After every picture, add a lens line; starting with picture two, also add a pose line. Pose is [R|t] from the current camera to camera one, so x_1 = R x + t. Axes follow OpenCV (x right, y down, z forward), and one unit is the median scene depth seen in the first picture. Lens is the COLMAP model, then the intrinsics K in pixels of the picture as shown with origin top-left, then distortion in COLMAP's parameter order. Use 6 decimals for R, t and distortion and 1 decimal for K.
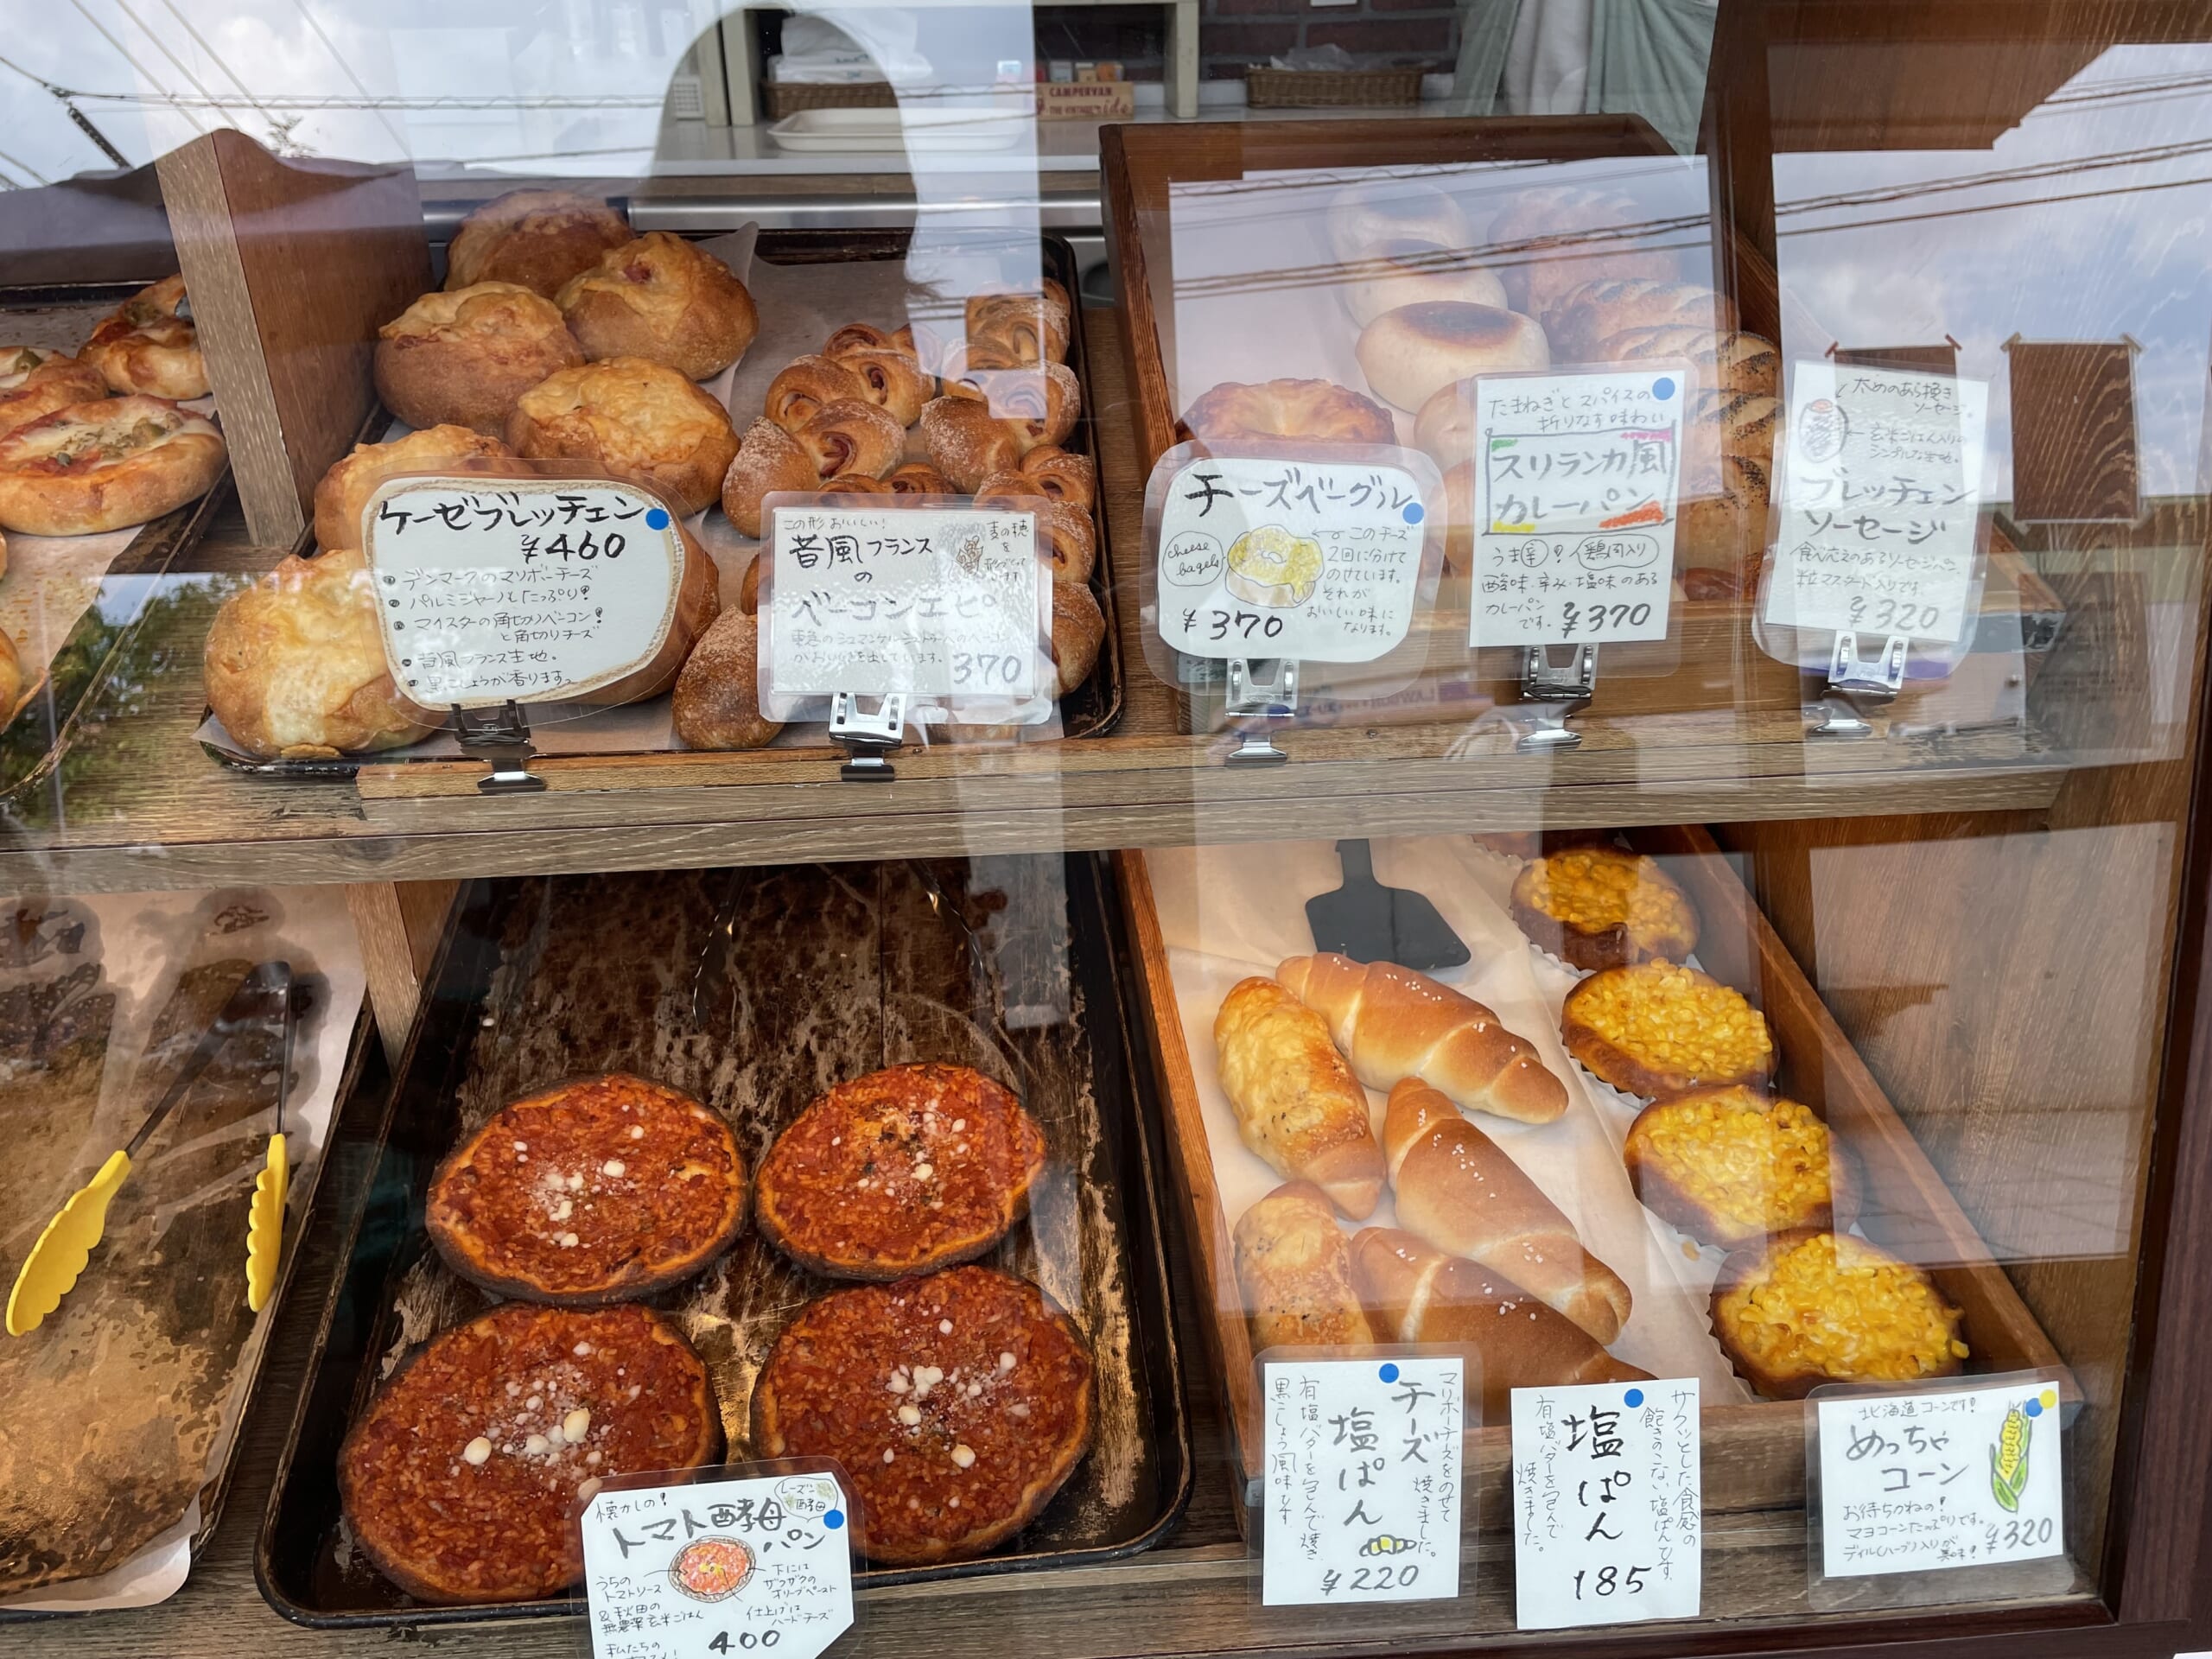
lens RADIAL K [[1673.2, 0, 1094.7], [0, 1673.2, 803.1], [0, 0, 1]] dist [0.056327, -0.068103]
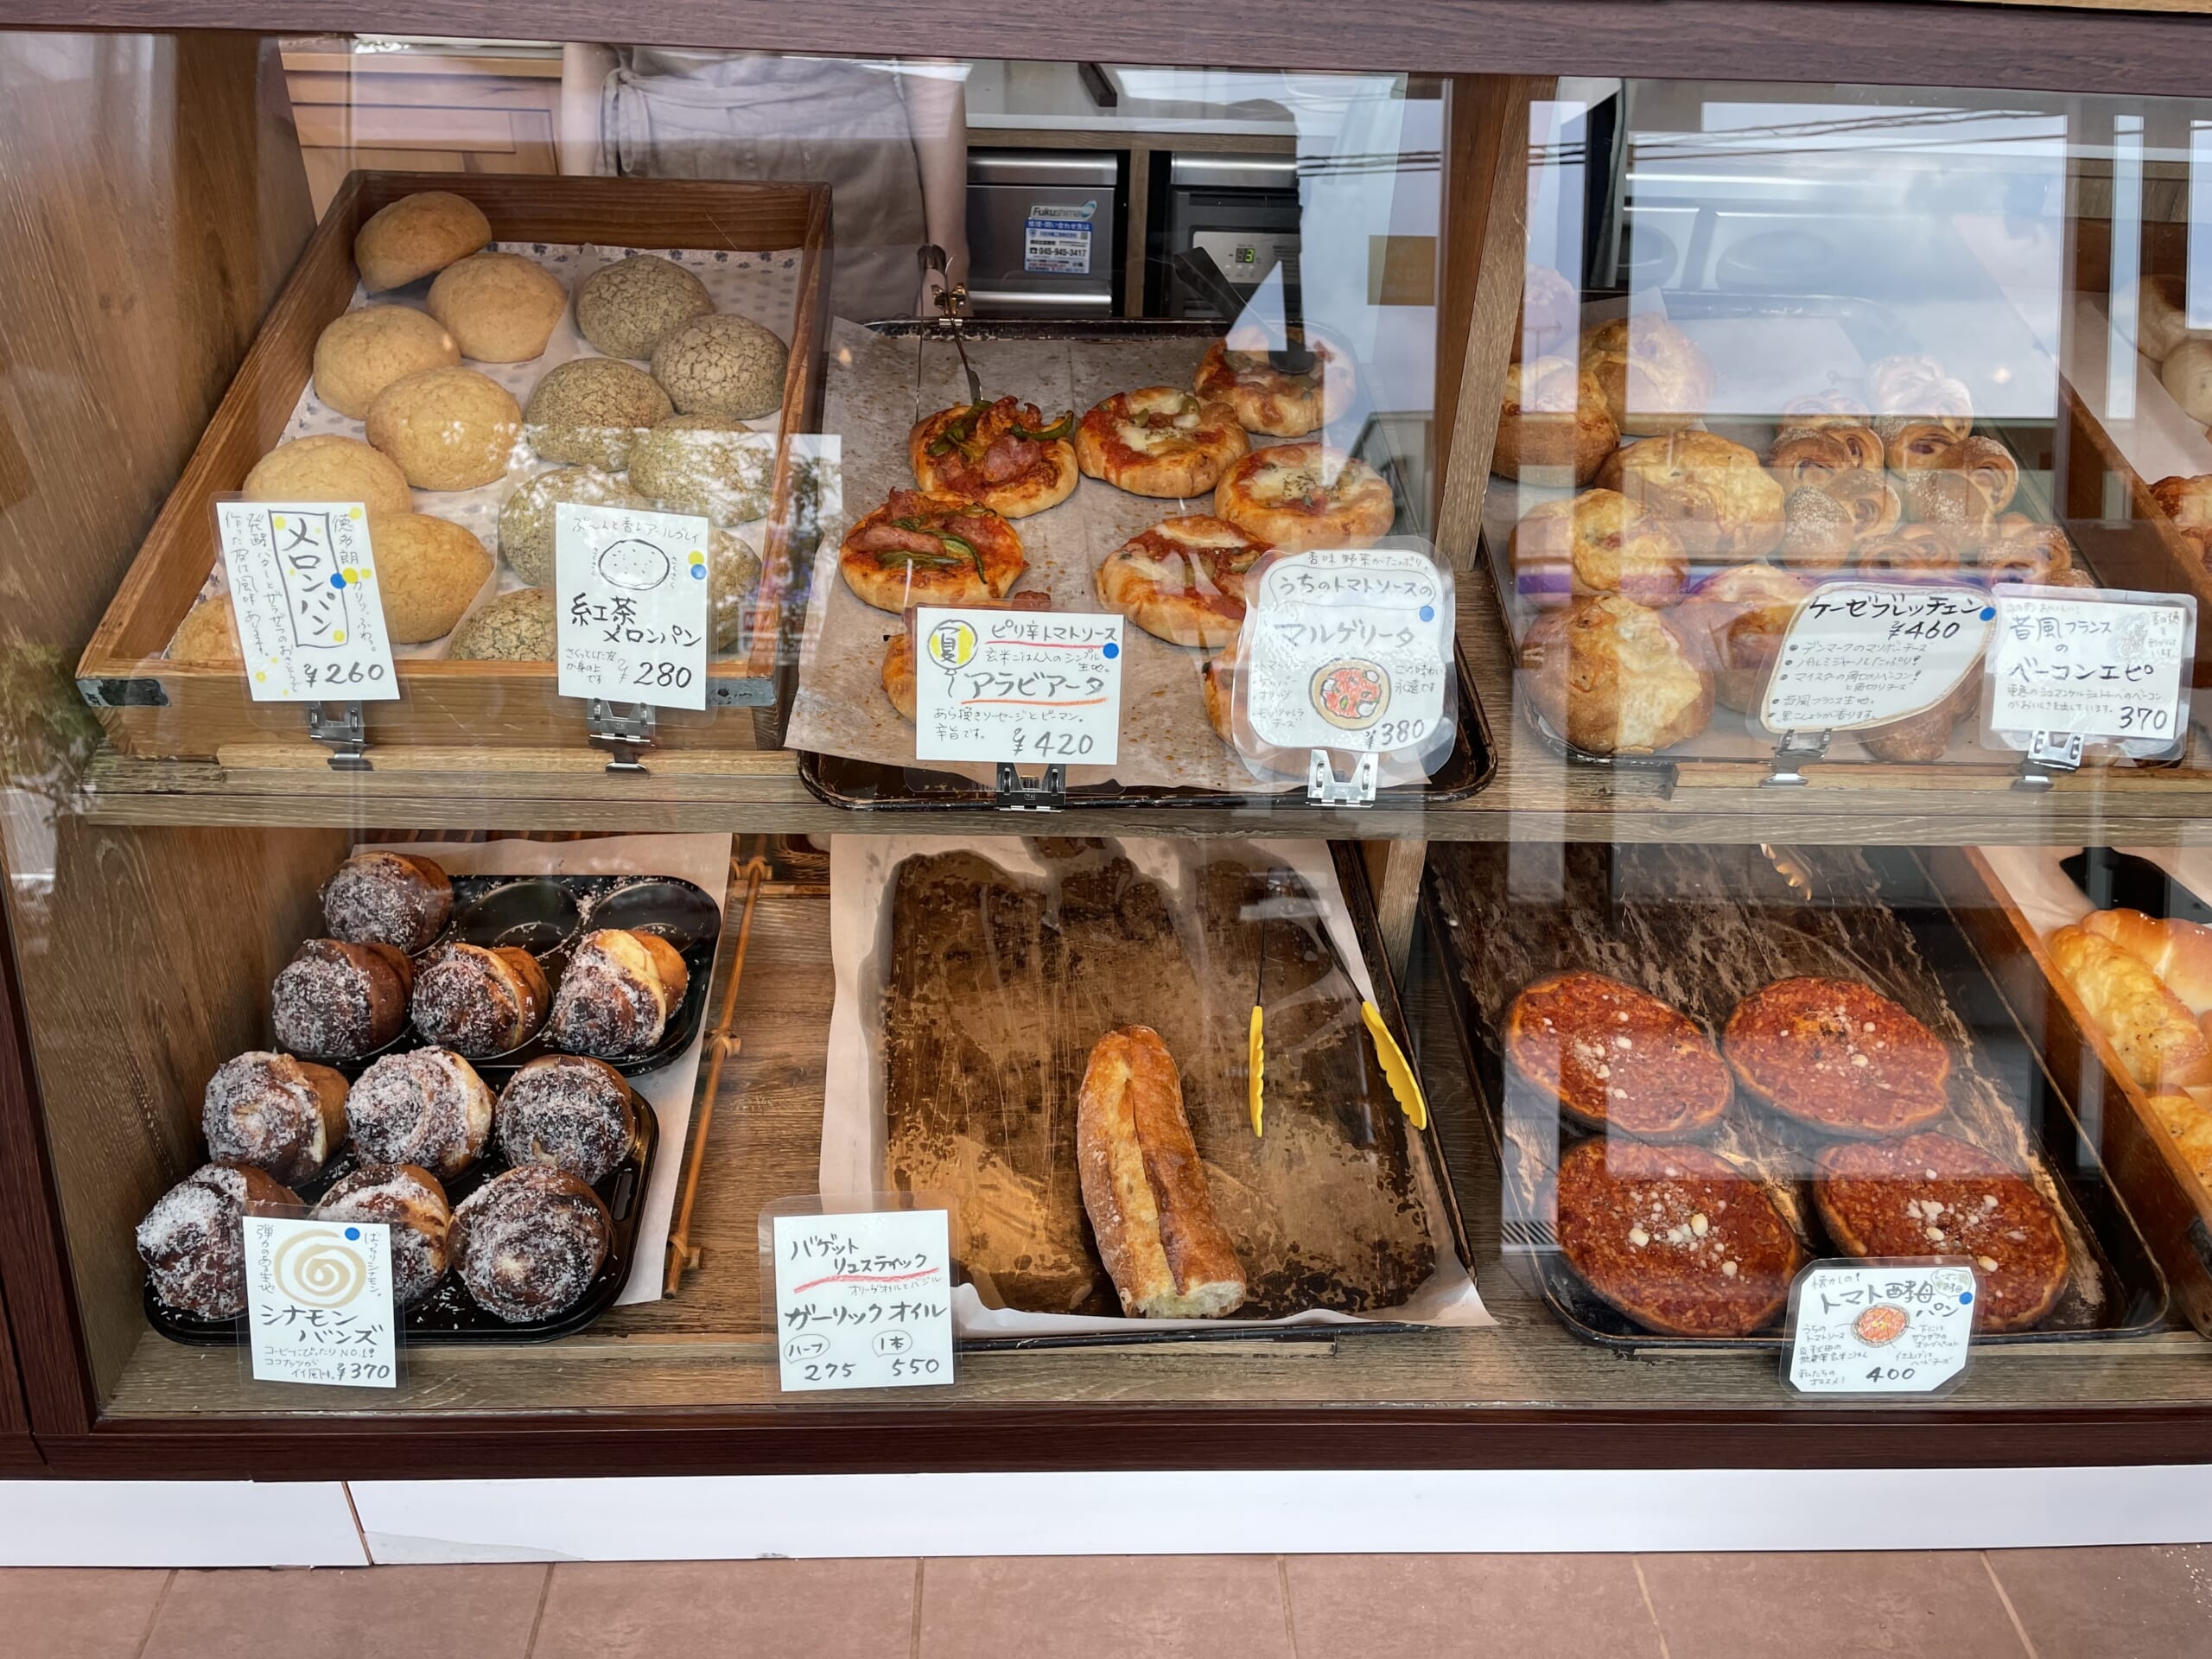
lens RADIAL K [[1673.2, 0, 1093.7], [0, 1673.2, 831.7], [0, 0, 1]] dist [0.056327, -0.068103]
pose [[0.998367, 0.054856, -0.015940, -0.788797], [-0.053006, 0.993620, 0.099547, -0.070179], [0.021299, -0.098539, 0.994905, -0.372830]]
